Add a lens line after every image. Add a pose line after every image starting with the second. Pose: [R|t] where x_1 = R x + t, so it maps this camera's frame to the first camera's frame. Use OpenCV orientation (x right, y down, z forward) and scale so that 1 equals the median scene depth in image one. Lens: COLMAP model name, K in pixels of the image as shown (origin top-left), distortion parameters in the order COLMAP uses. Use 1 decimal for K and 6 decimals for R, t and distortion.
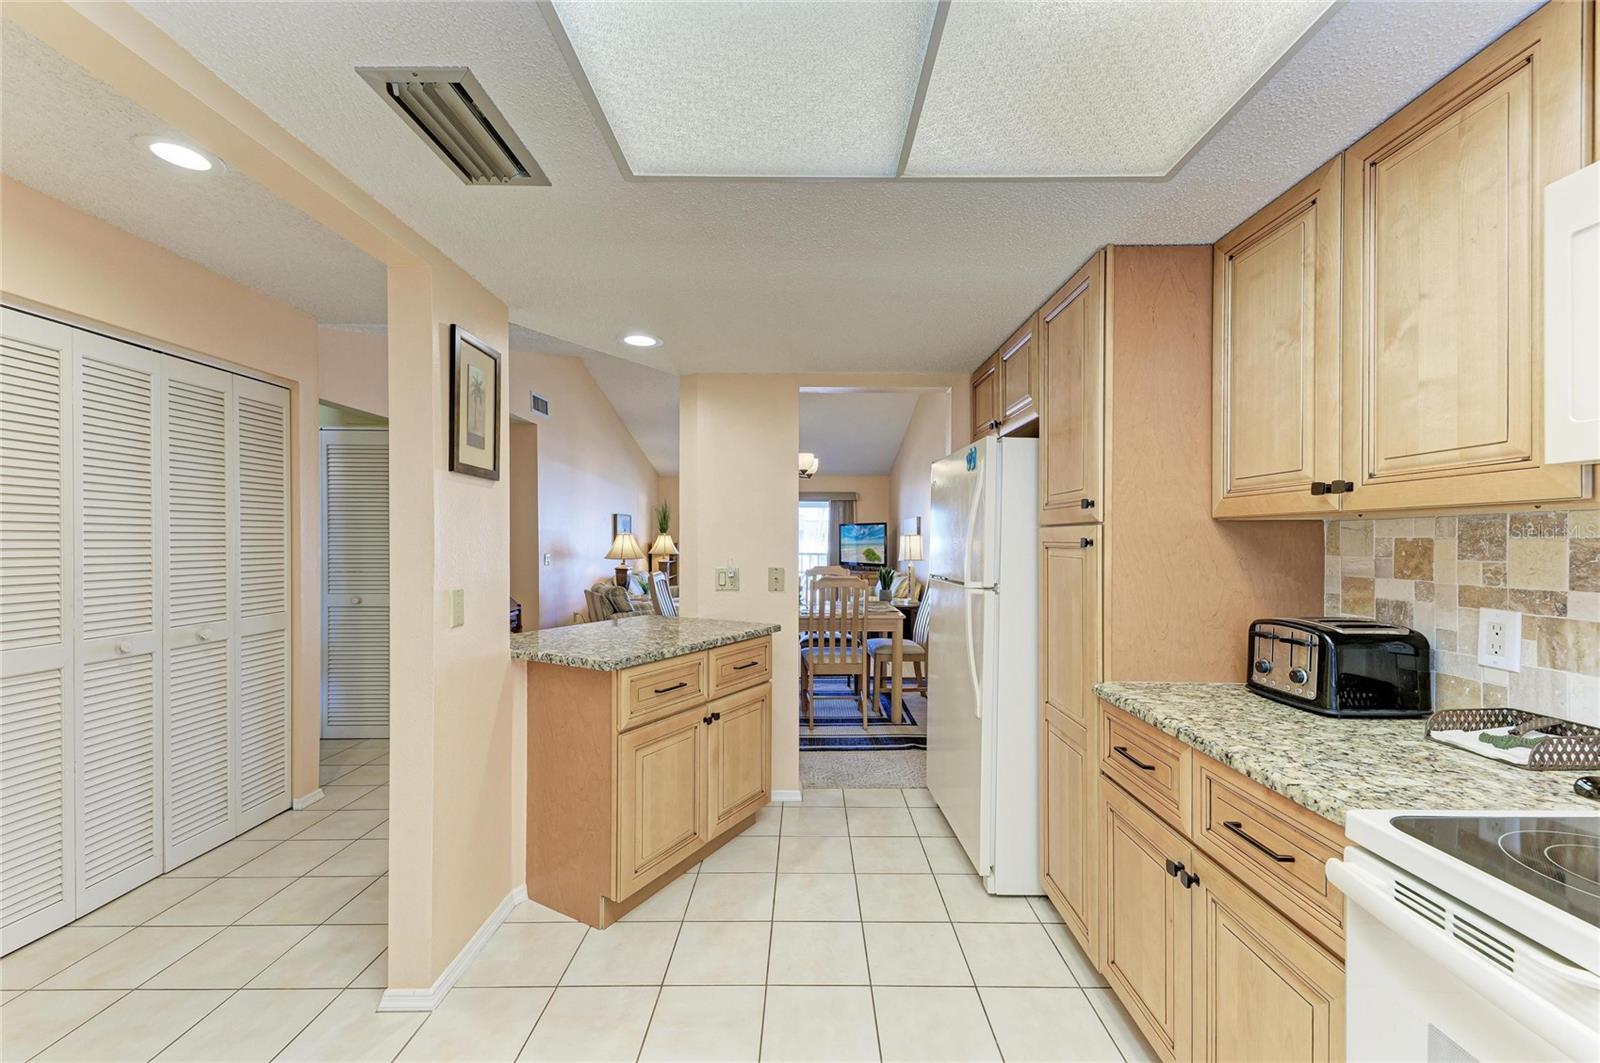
lens RADIAL K [[619.1, 0, 807.2], [0, 619.1, 540.3], [0, 0, 1]] dist [0.015063, -0.004855]
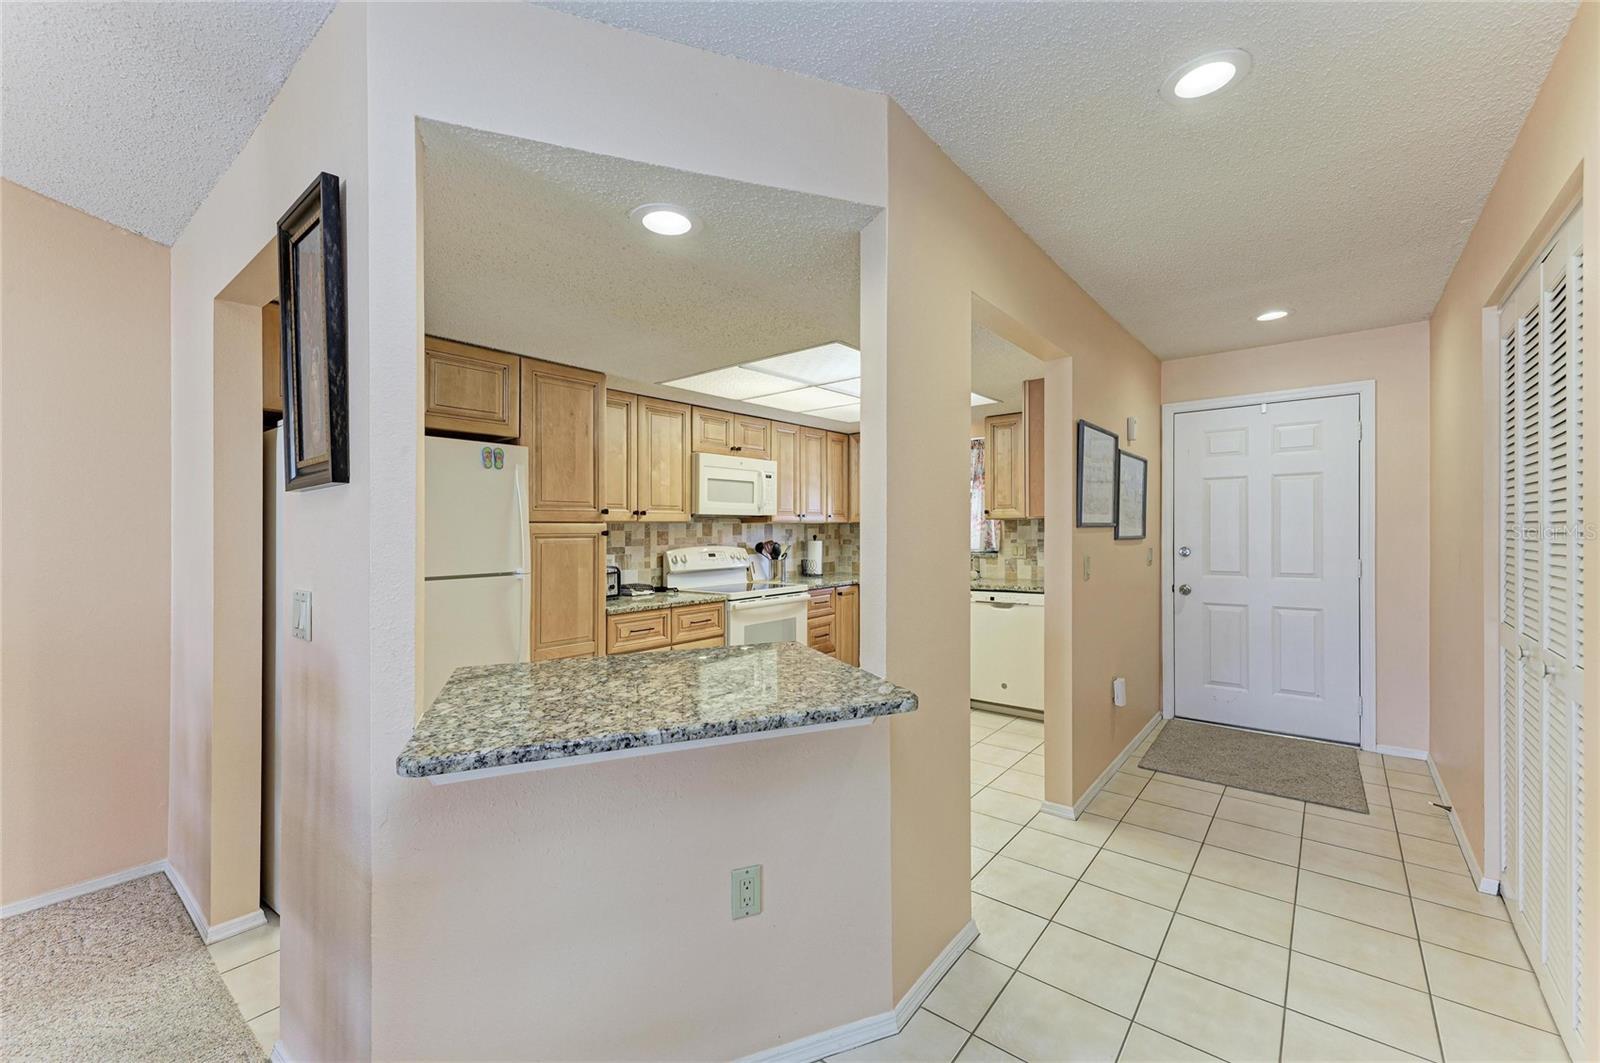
lens RADIAL K [[637.2, 0, 791.7], [0, 637.2, 541.3], [0, 0, 1]] dist [0.015743, 0.000251]
pose [[-0.766122, -0.004224, 0.642681, -1.287425], [0.009511, 0.999794, 0.017910, -0.000877], [-0.642624, 0.019834, -0.765925, 2.309553]]
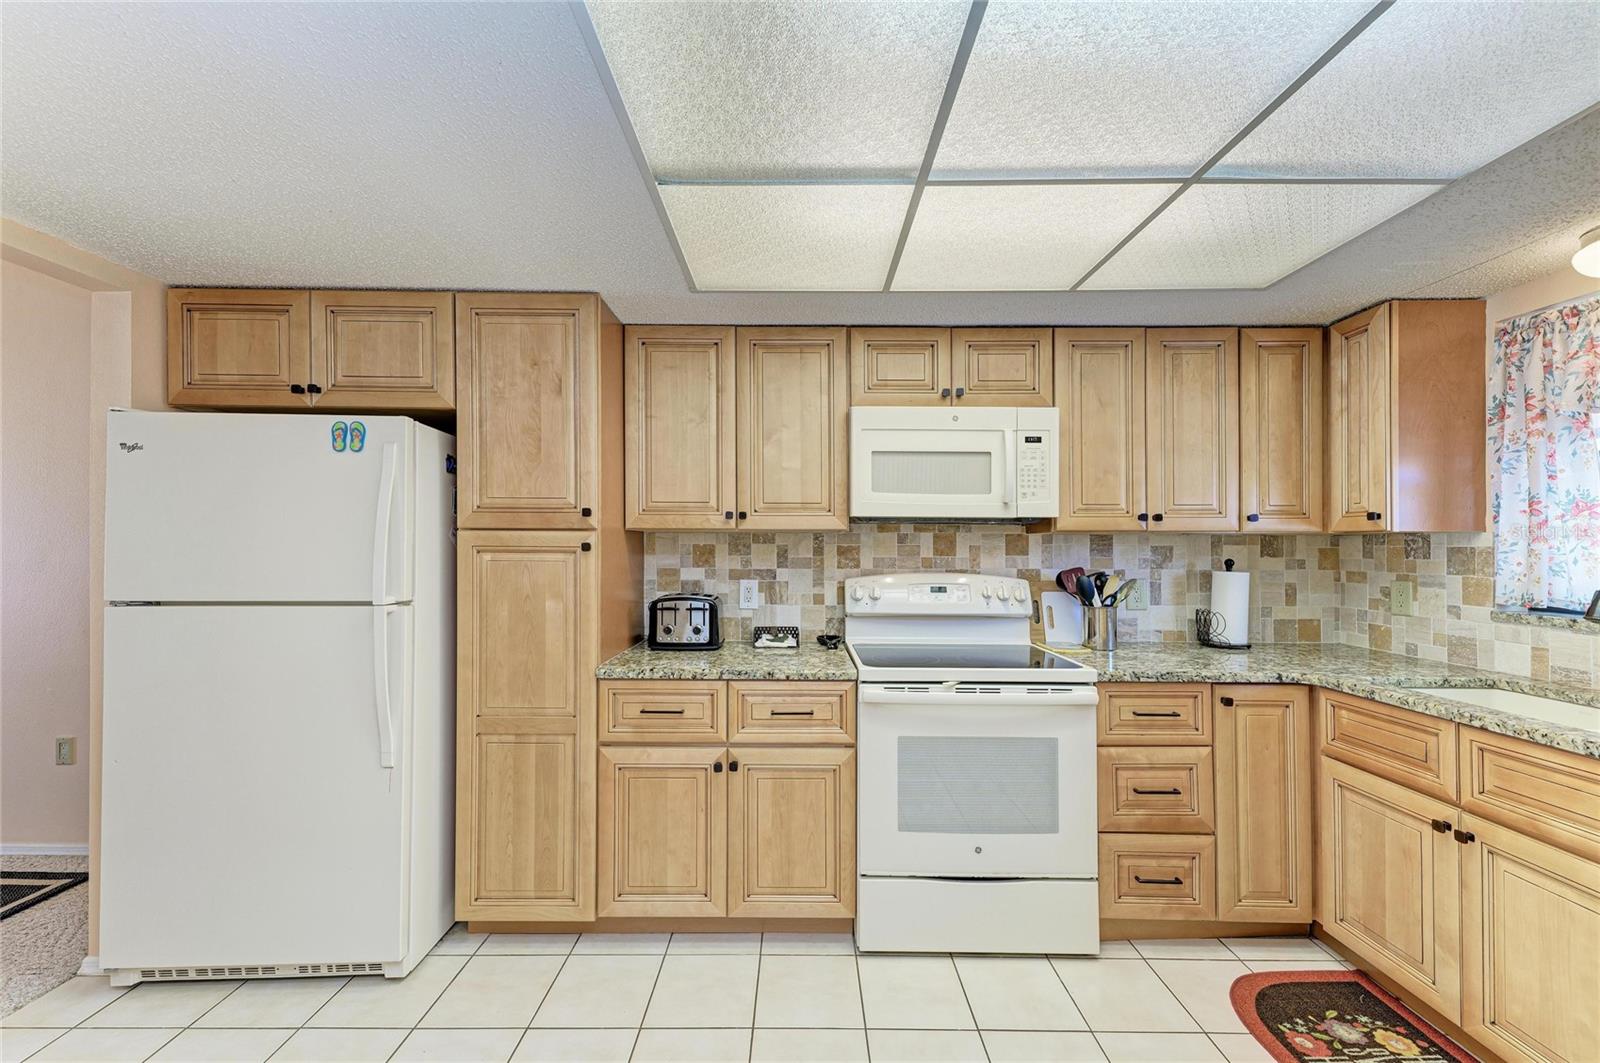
lens RADIAL K [[633.1, 0, 798.1], [0, 633.1, 542.9], [0, 0, 1]] dist [0.023539, -0.008095]
pose [[0.000295, 0.004619, 0.999989, -0.786935], [-0.004715, 0.999978, -0.004617, -0.000263], [-0.999989, -0.004713, 0.000317, 0.691404]]
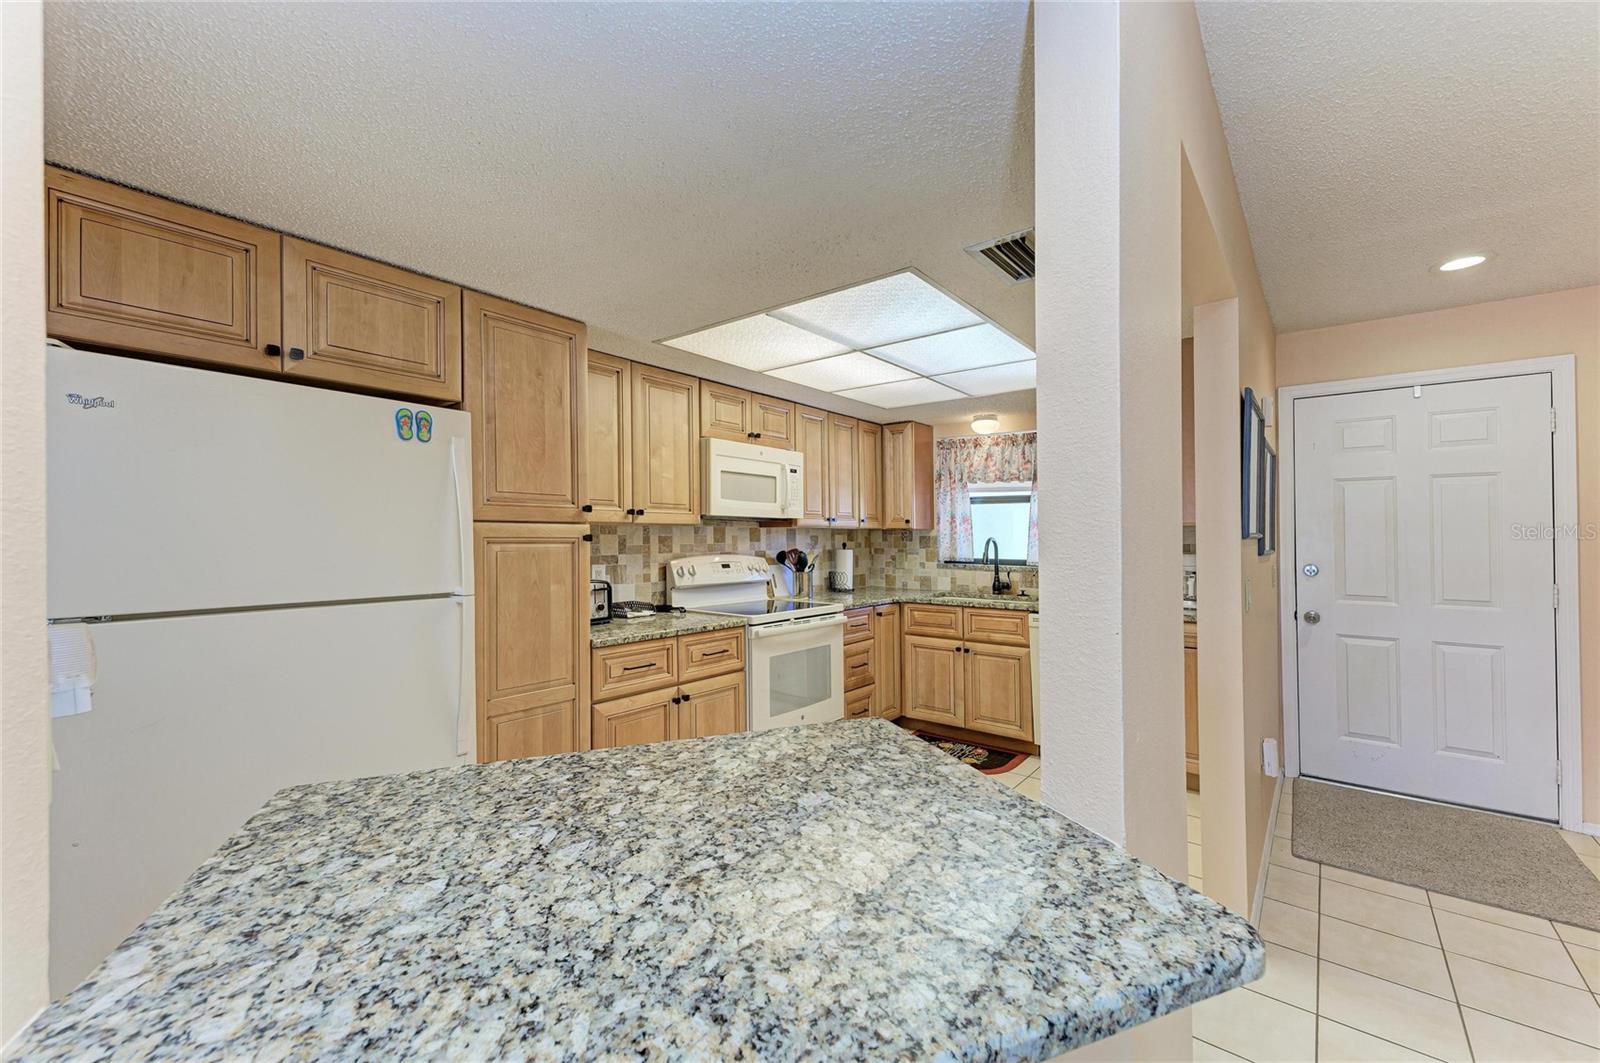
lens RADIAL K [[635.8, 0, 800.7], [0, 635.8, 527.4], [0, 0, 1]] dist [0.003142, -0.000037]
pose [[-0.774286, 0.006657, 0.632801, -0.862406], [-0.002593, 0.999903, -0.013692, -0.001691], [-0.632830, -0.012243, -0.774194, 1.980601]]
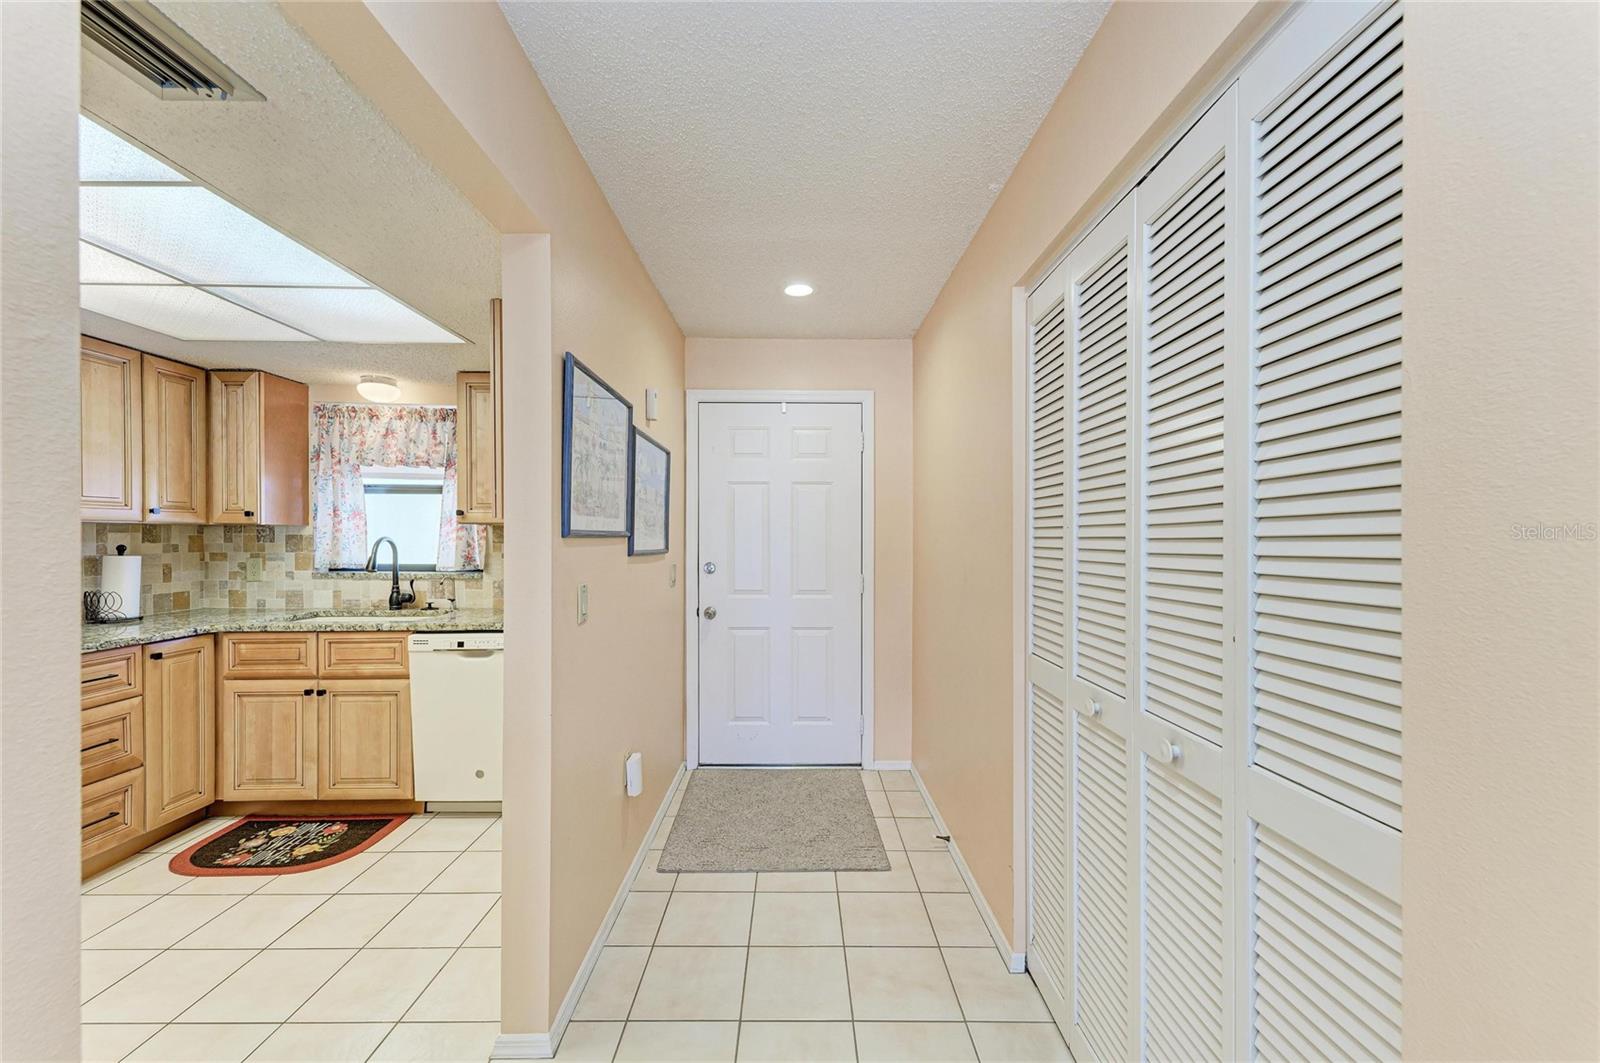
lens RADIAL K [[626.8, 0, 797.1], [0, 626.8, 540.1], [0, 0, 1]] dist [0.009129, -0.000621]
pose [[-0.999981, -0.003756, -0.004972, -1.126010], [-0.003778, 0.999983, 0.004402, -0.001955], [0.004955, 0.004421, -0.999978, 1.444447]]
